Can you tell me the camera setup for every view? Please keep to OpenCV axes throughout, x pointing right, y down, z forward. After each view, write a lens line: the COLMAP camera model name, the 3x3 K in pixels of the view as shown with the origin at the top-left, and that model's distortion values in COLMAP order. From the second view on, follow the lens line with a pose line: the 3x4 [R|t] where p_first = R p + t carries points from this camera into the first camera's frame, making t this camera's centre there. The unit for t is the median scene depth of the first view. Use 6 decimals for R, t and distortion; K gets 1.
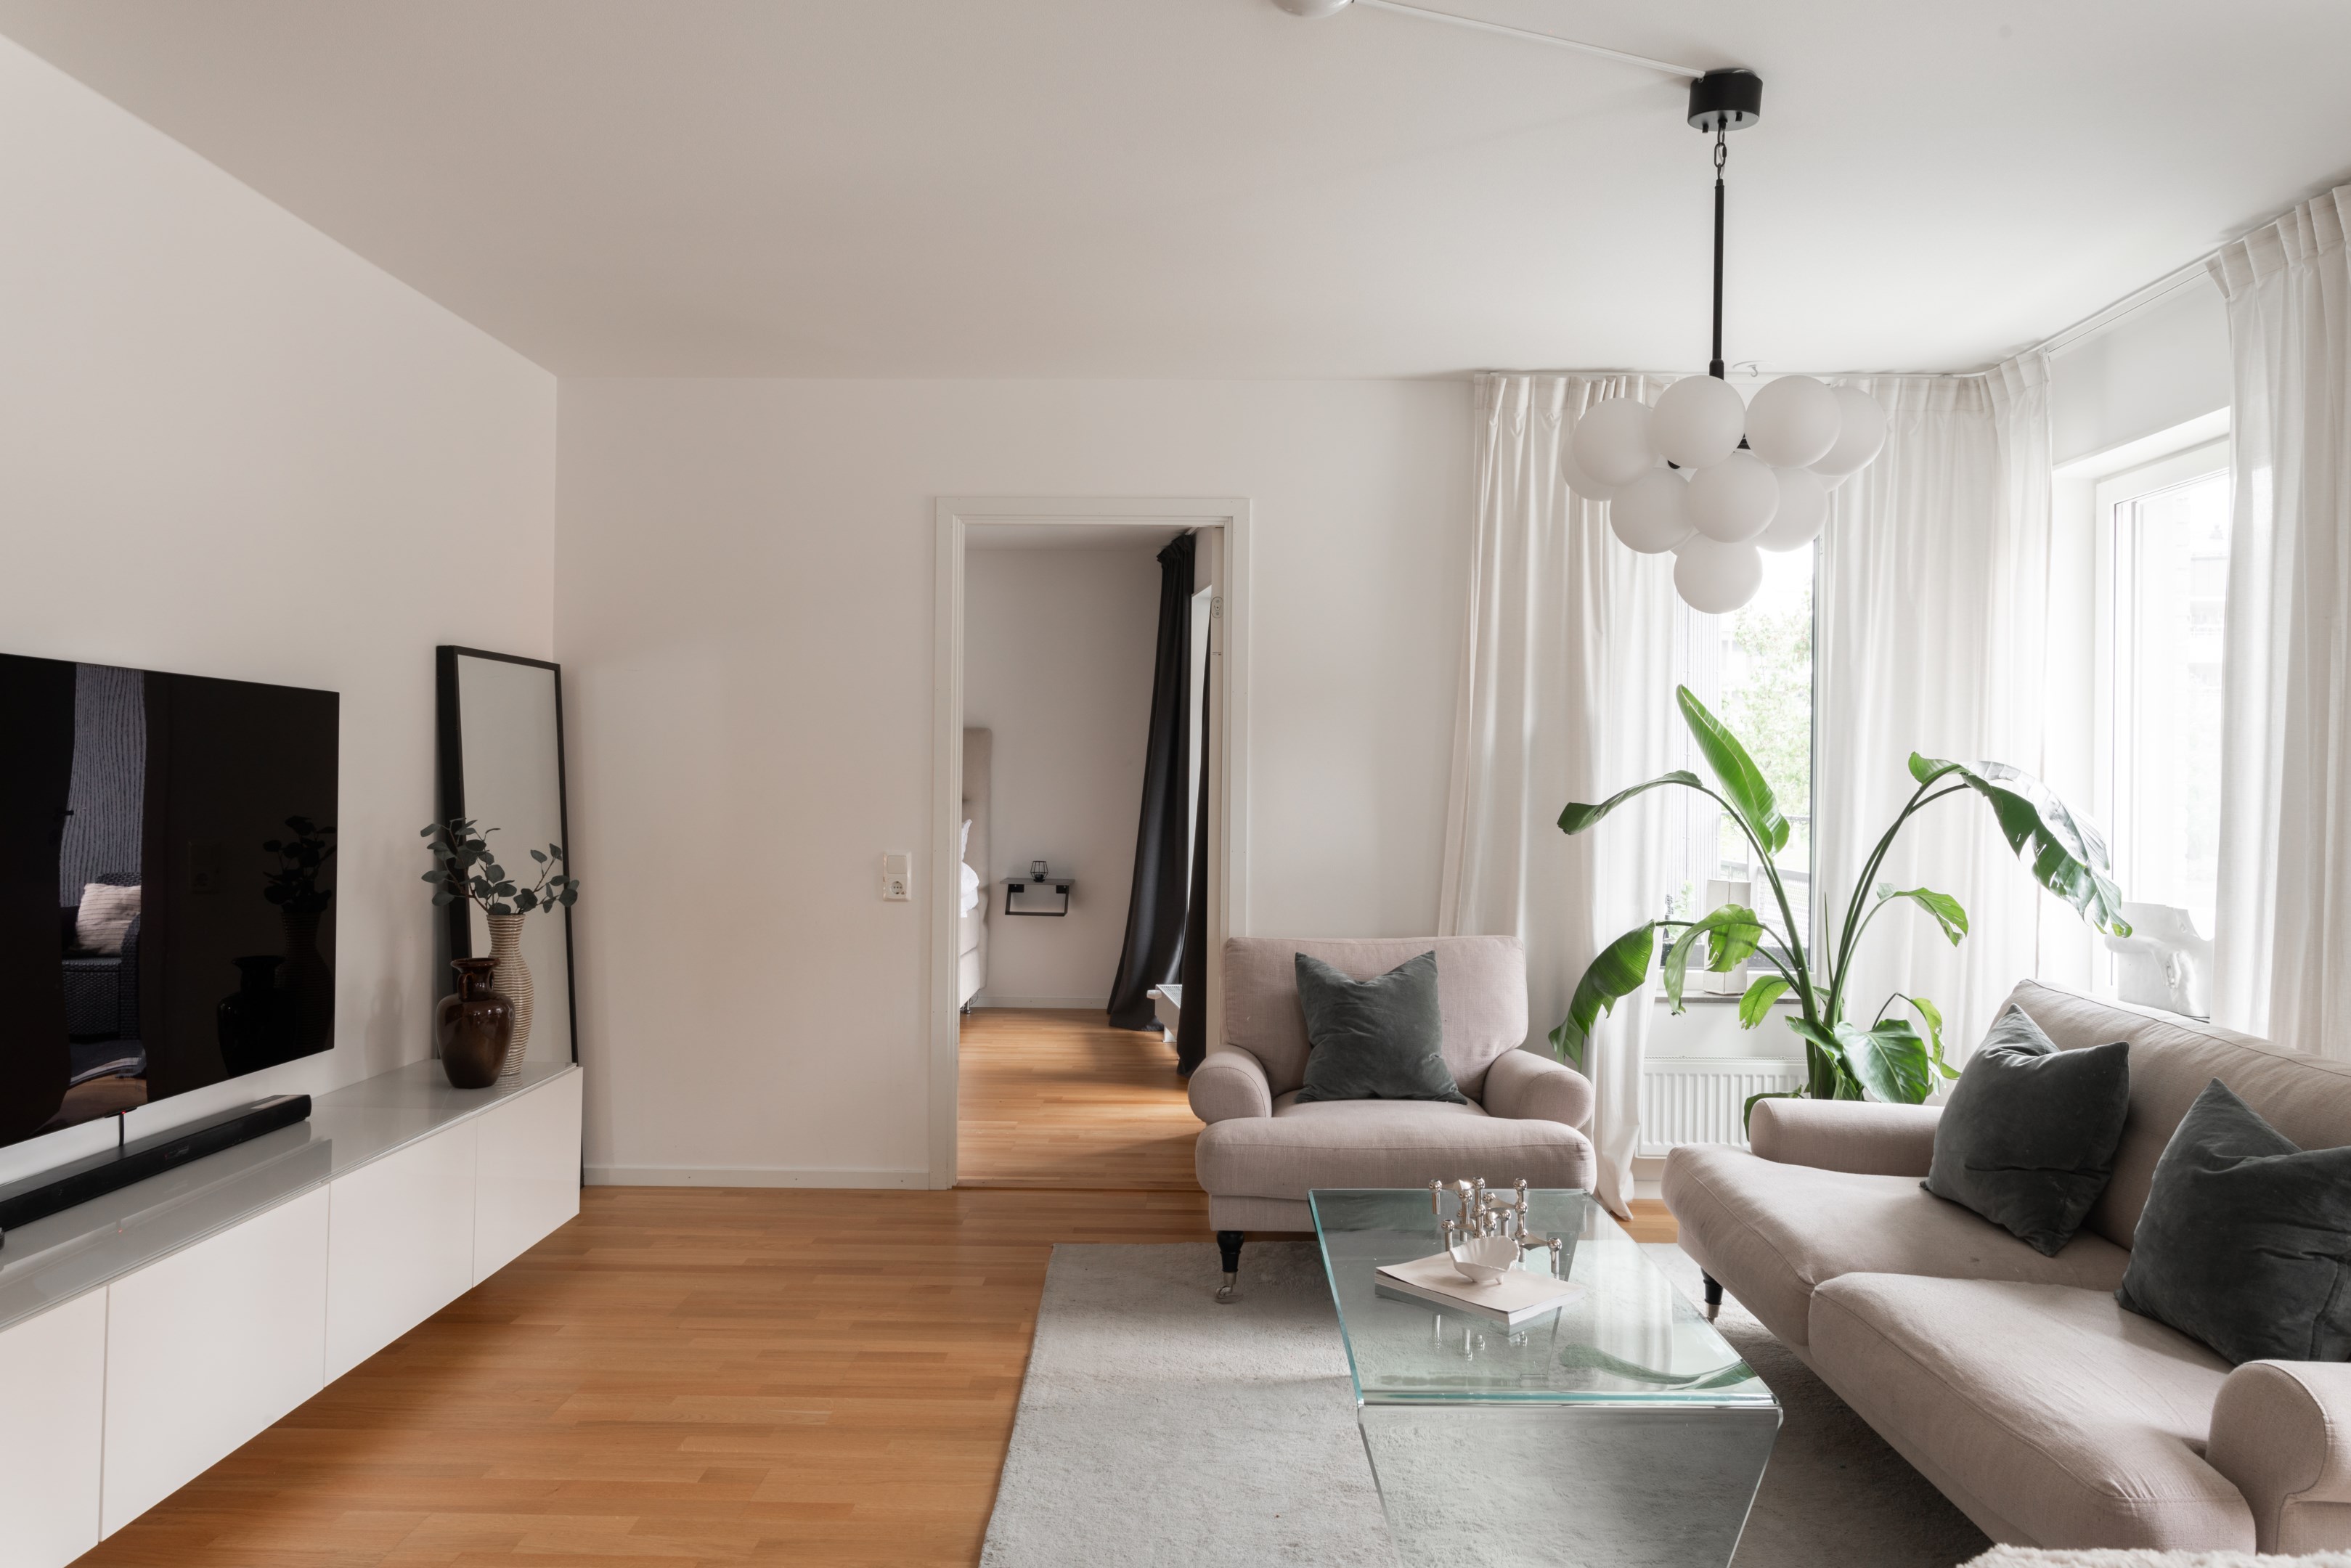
lens RADIAL K [[1637.4, 0, 1166.6], [0, 1637.4, 761.8], [0, 0, 1]] dist [-0.005797, -0.001109]
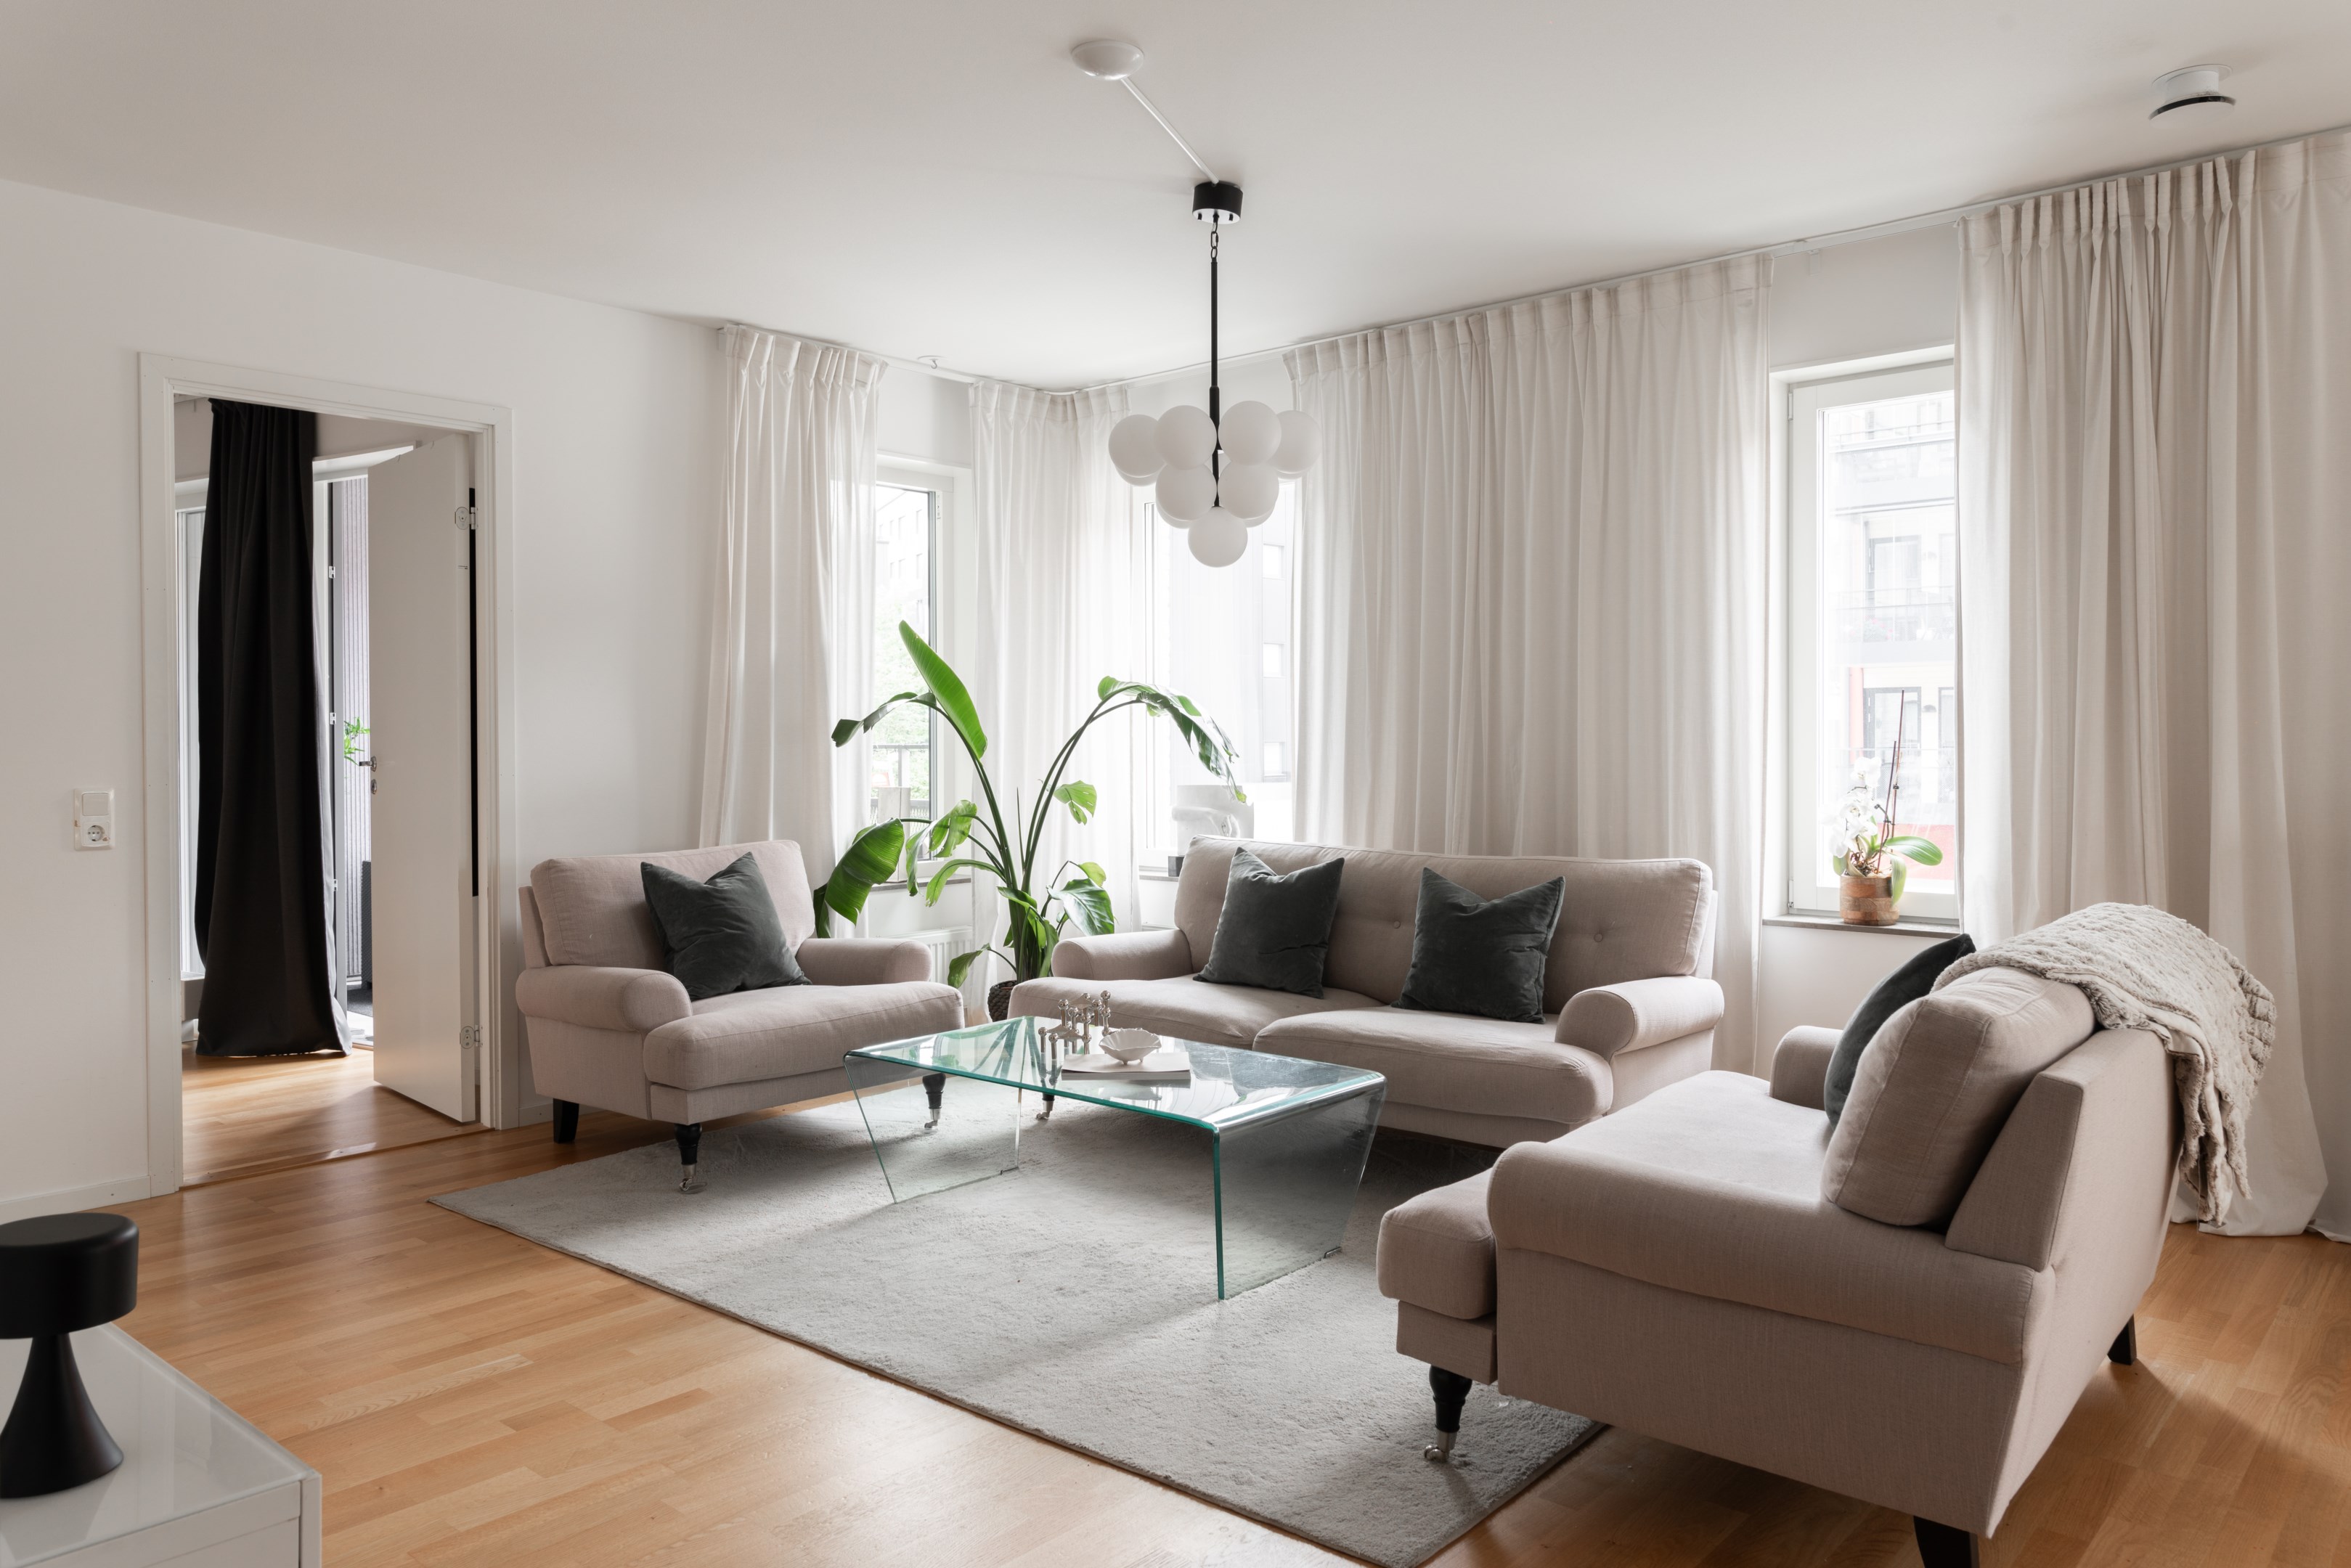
lens RADIAL K [[1594.2, 0, 1297.6], [0, 1594.2, 734.3], [0, 0, 1]] dist [-0.007275, -0.003017]
pose [[0.620214, -0.015187, 0.784286, -0.447963], [0.004424, 0.999864, 0.015863, 0.020397], [-0.784420, -0.006369, 0.620197, 0.059848]]
